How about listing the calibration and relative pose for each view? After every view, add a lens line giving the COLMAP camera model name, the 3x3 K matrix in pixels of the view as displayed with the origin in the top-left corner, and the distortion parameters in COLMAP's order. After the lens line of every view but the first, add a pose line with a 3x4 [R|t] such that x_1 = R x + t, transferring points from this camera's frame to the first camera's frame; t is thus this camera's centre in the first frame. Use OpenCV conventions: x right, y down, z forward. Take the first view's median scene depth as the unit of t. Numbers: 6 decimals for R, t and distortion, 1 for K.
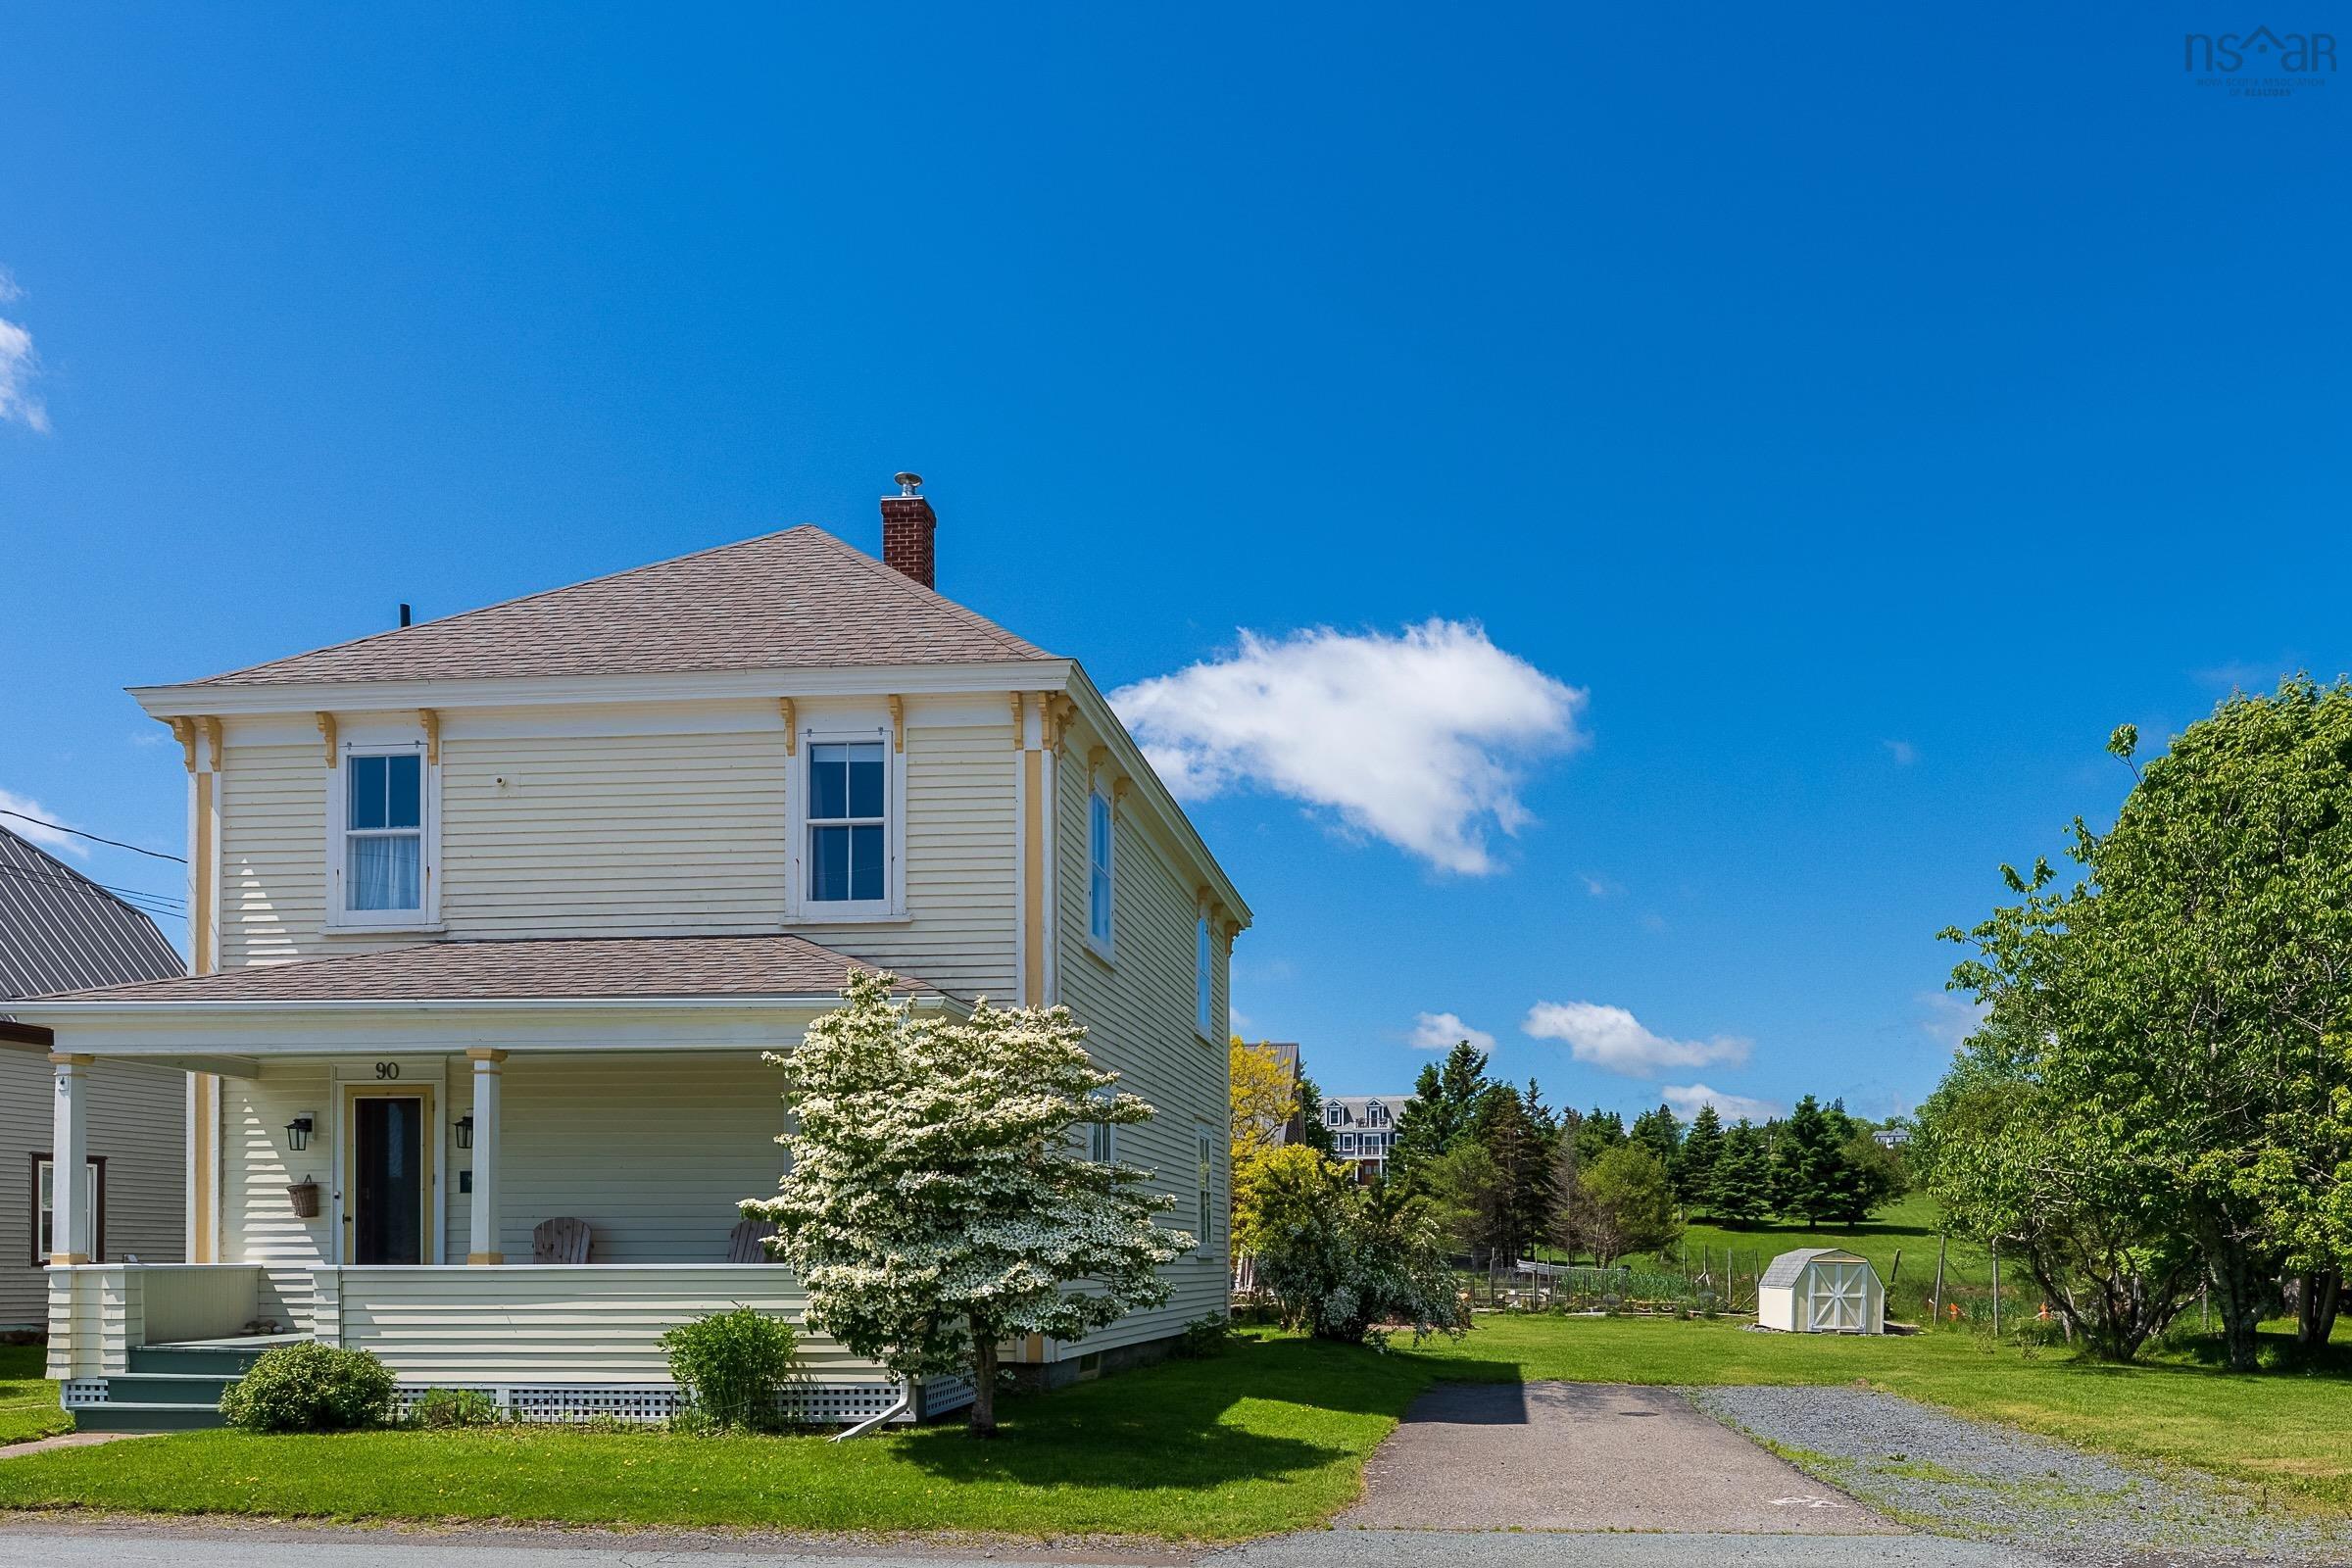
lens RADIAL K [[1404.1, 0, 1170.0], [0, 1404.1, 1072.6], [0, 0, 1]] dist [-0.003413, -0.001924]
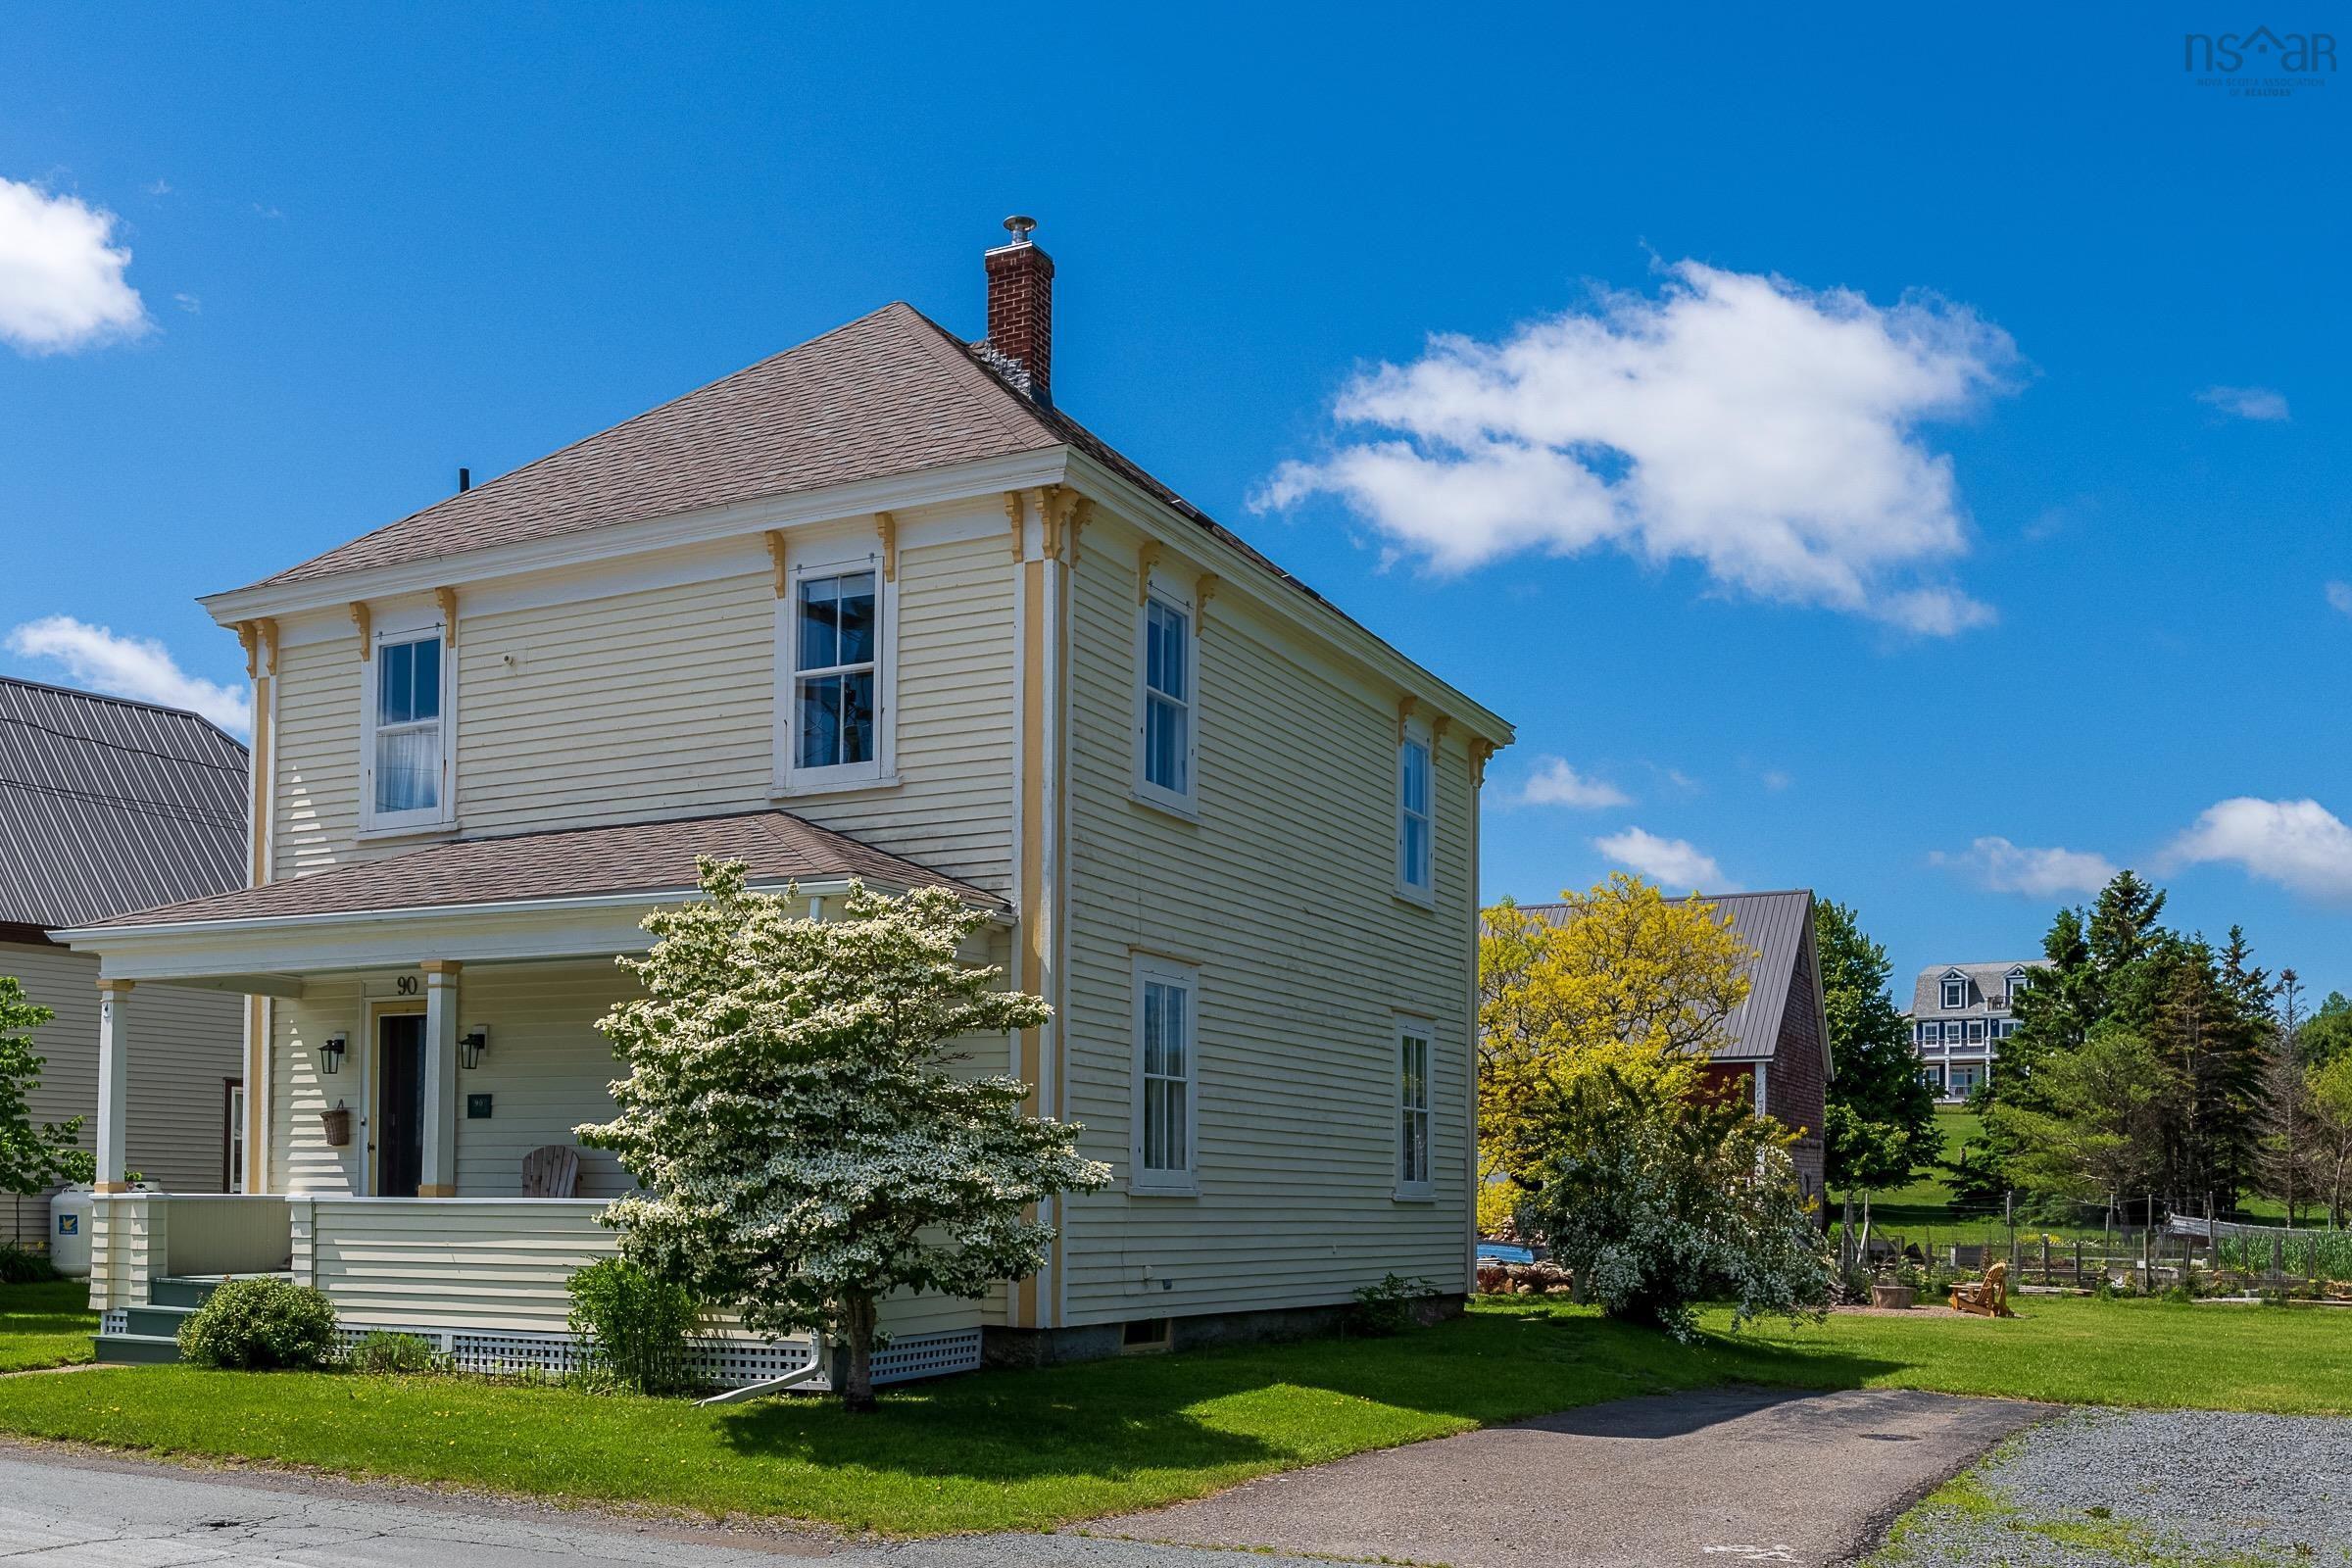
lens RADIAL K [[1991.8, 0, 1175.4], [0, 1991.8, 893.8], [0, 0, 1]] dist [-0.006114, 0.002219]
pose [[0.927283, -0.047073, -0.371389, 0.390978], [0.037985, 0.998774, -0.031752, -0.000811], [0.372428, 0.015335, 0.927934, -0.022412]]
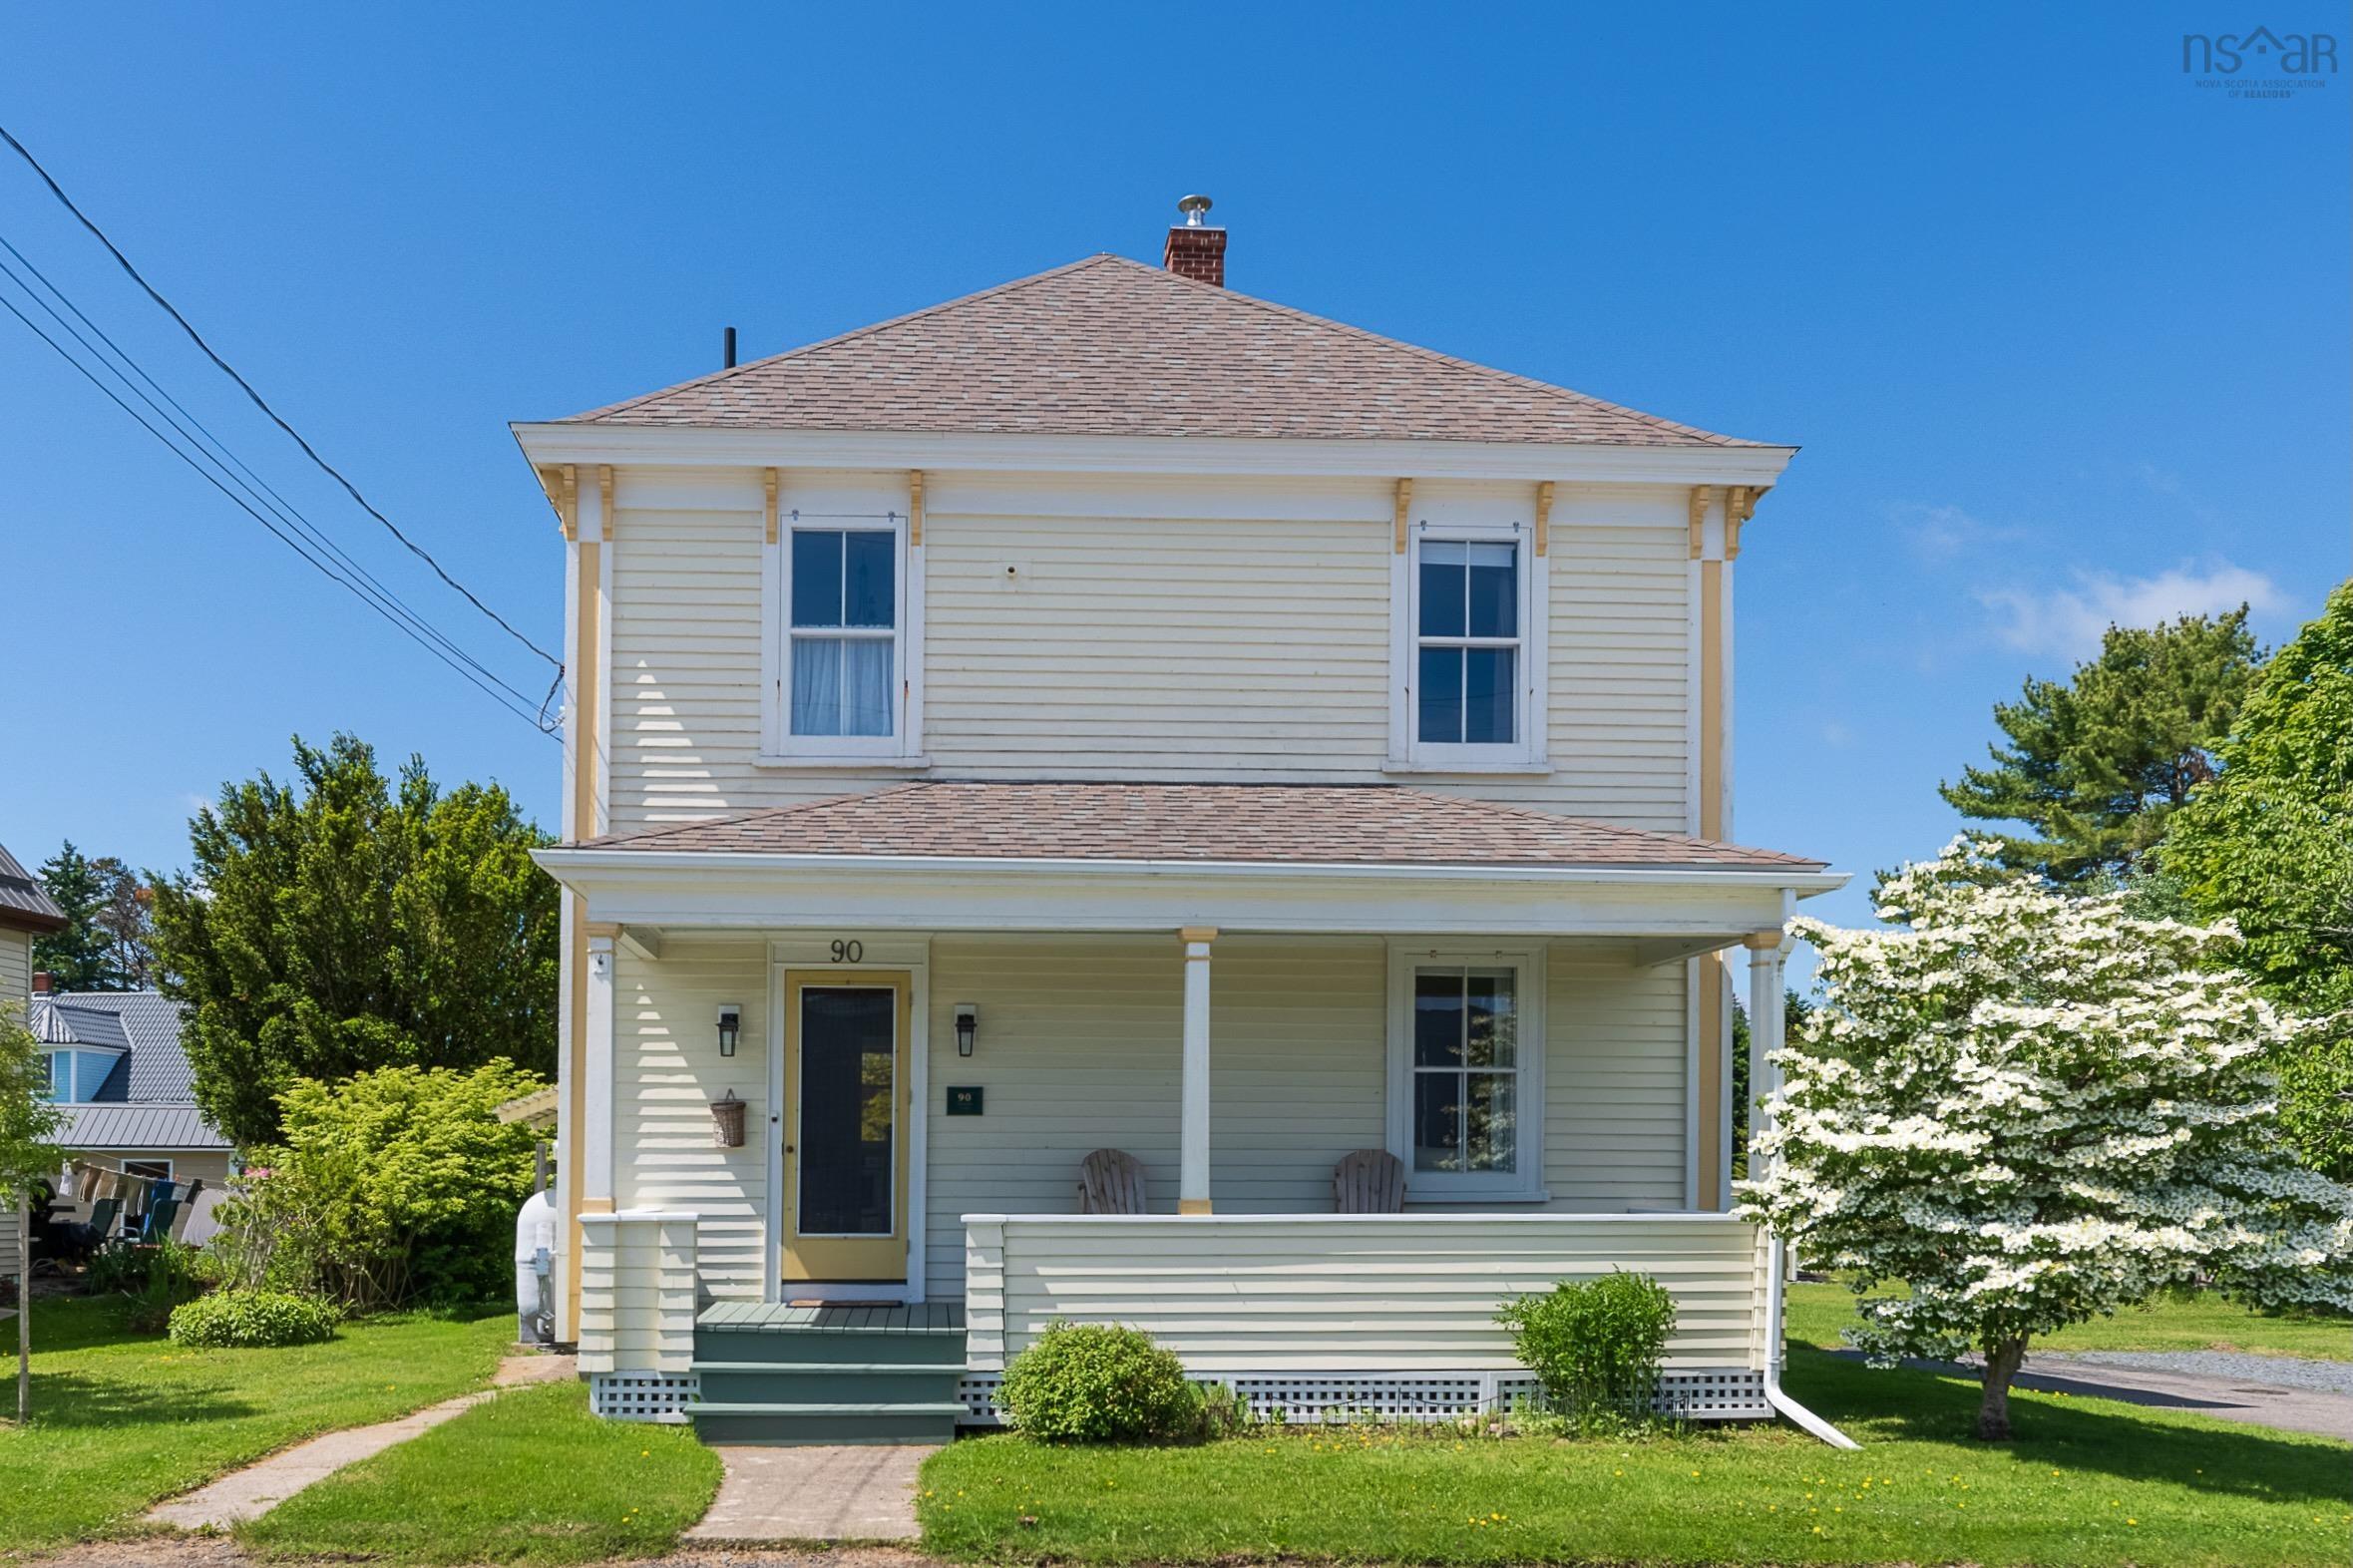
lens RADIAL K [[1778.9, 0, 1179.4], [0, 1778.9, 934.2], [0, 0, 1]] dist [0.002584, 0.000016]
pose [[0.994136, 0.019249, 0.106411, -0.489560], [-0.017621, 0.999713, -0.016225, 0.001998], [-0.106692, 0.014255, 0.994190, 0.039280]]
